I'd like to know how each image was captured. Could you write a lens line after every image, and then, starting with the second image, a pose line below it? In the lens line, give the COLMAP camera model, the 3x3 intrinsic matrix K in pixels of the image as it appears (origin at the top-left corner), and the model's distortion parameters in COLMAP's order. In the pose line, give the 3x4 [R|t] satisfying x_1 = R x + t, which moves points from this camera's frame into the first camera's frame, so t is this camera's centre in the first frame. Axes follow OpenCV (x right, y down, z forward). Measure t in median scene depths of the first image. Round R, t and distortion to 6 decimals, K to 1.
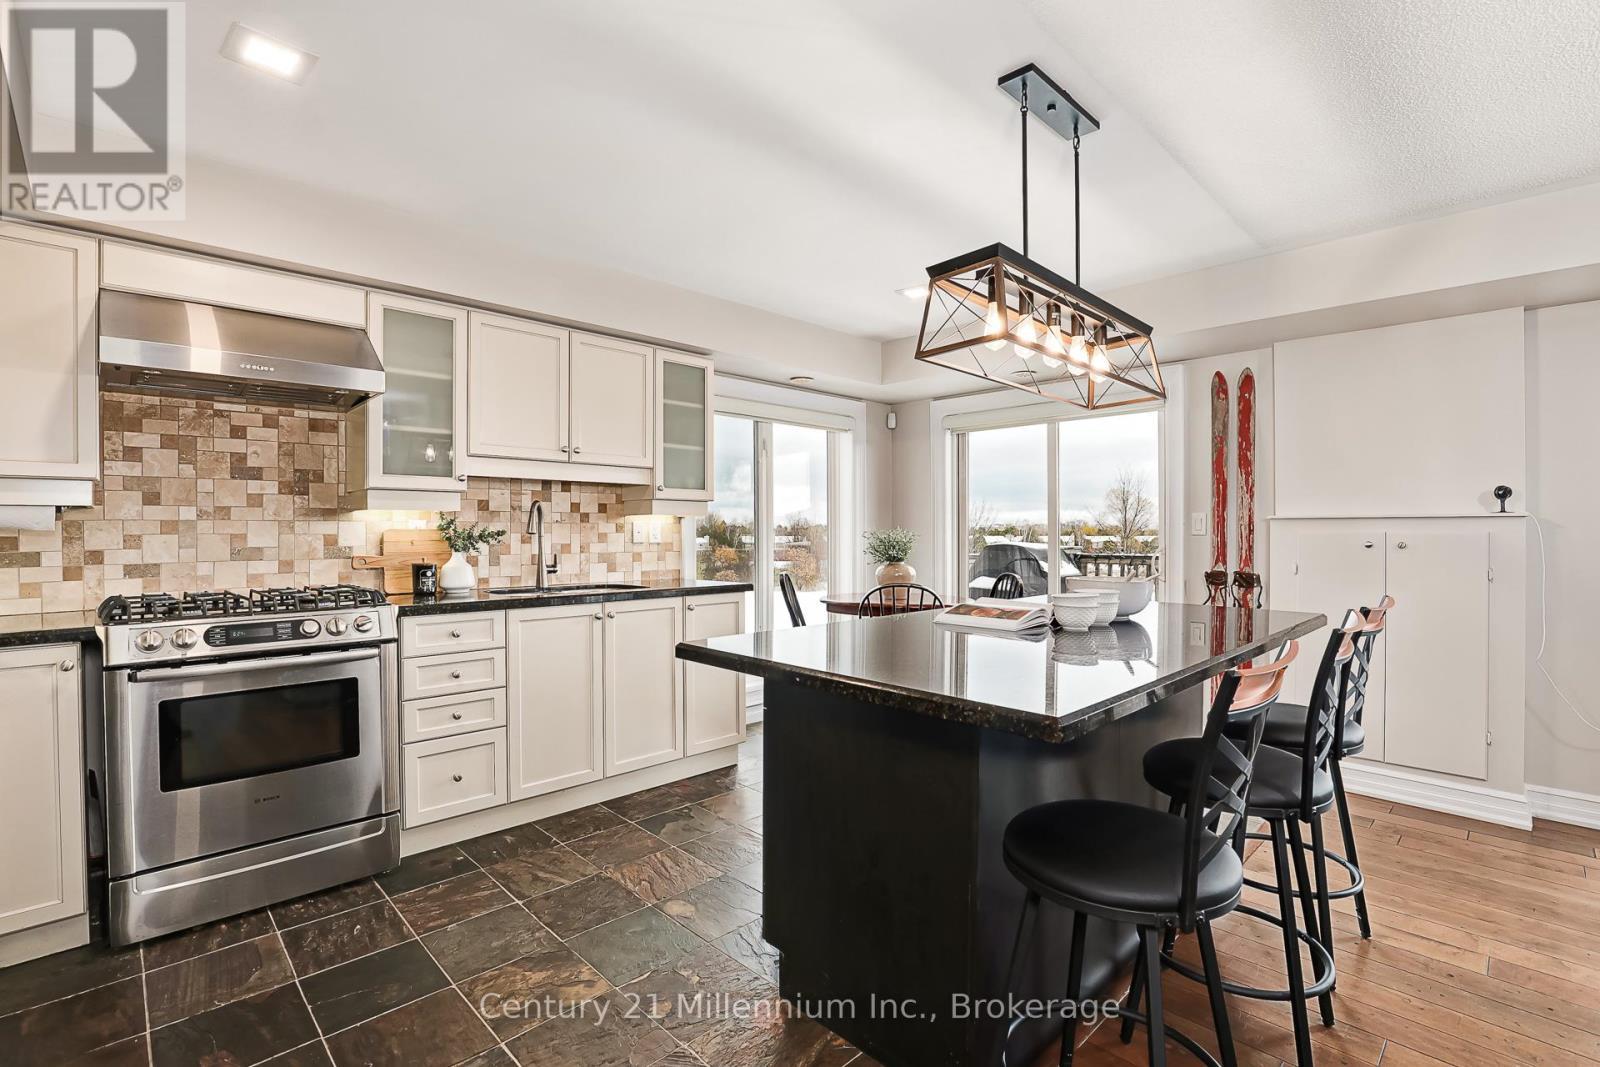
lens RADIAL K [[740.3, 0, 794.0], [0, 740.3, 536.5], [0, 0, 1]] dist [-0.034043, 0.005533]
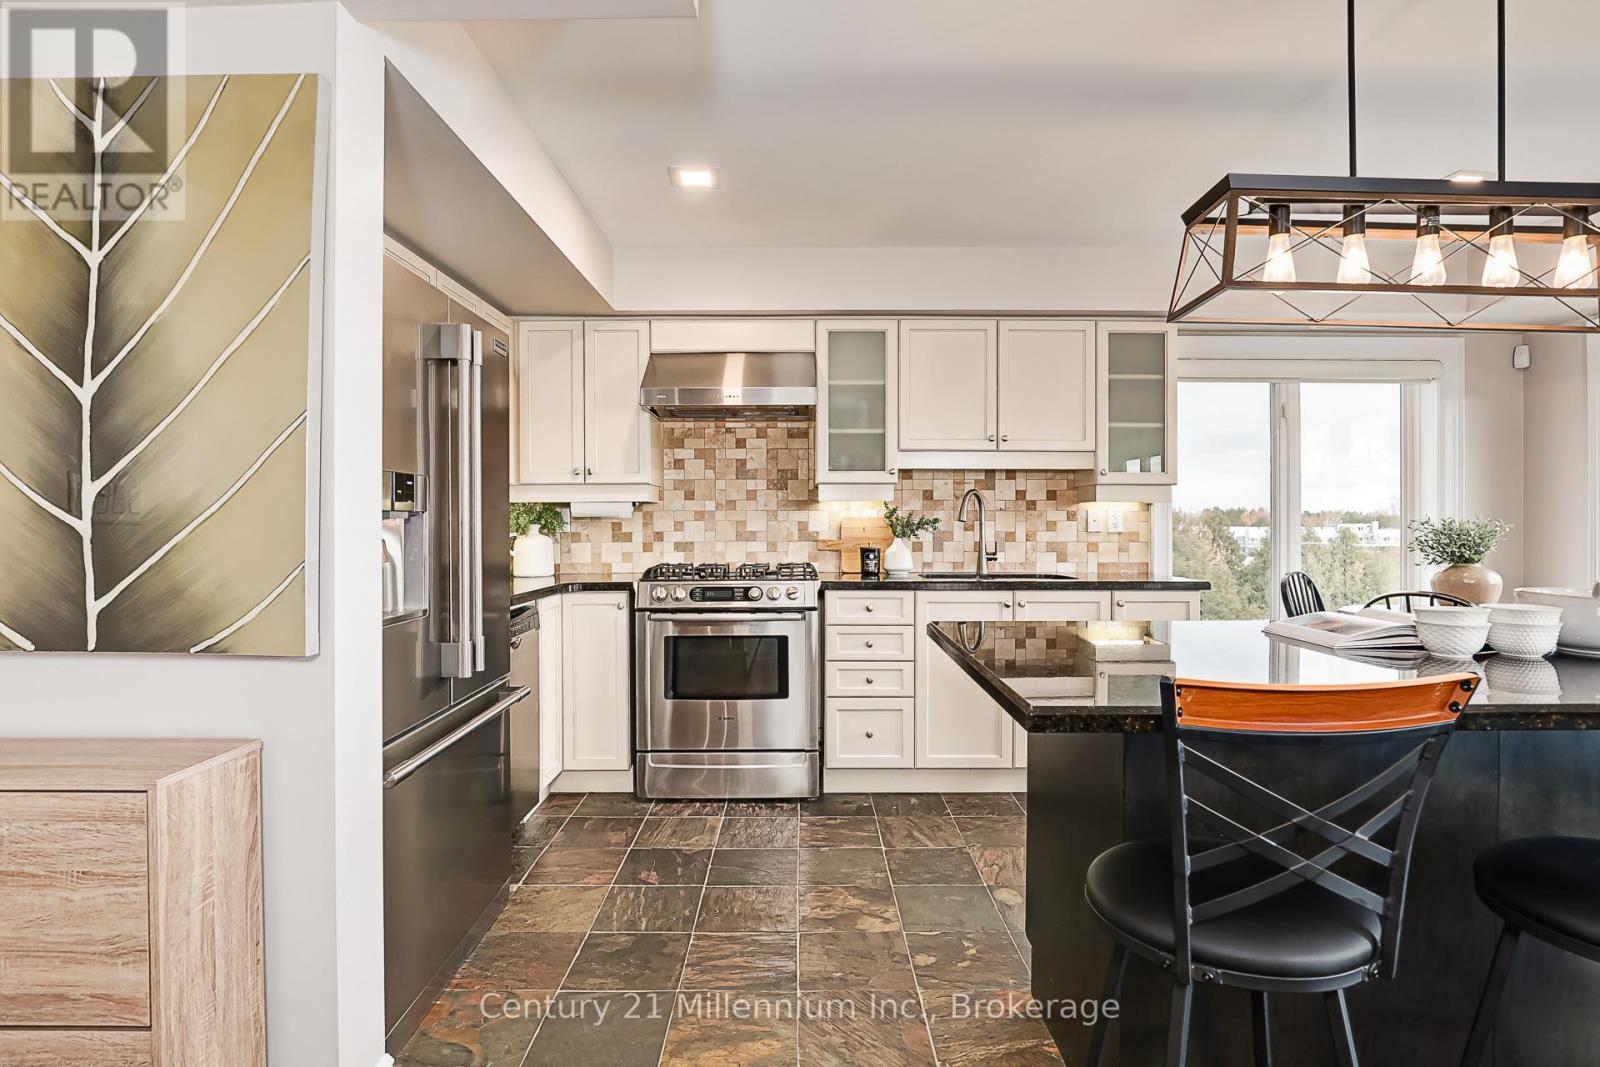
lens RADIAL K [[831.2, 0, 790.4], [0, 831.2, 527.6], [0, 0, 1]] dist [-0.022783, 0.001613]
pose [[0.714203, 0.007931, -0.699893, 0.304162], [-0.006349, 0.999968, 0.004852, 0.000729], [0.699909, 0.000978, 0.714231, -0.009196]]
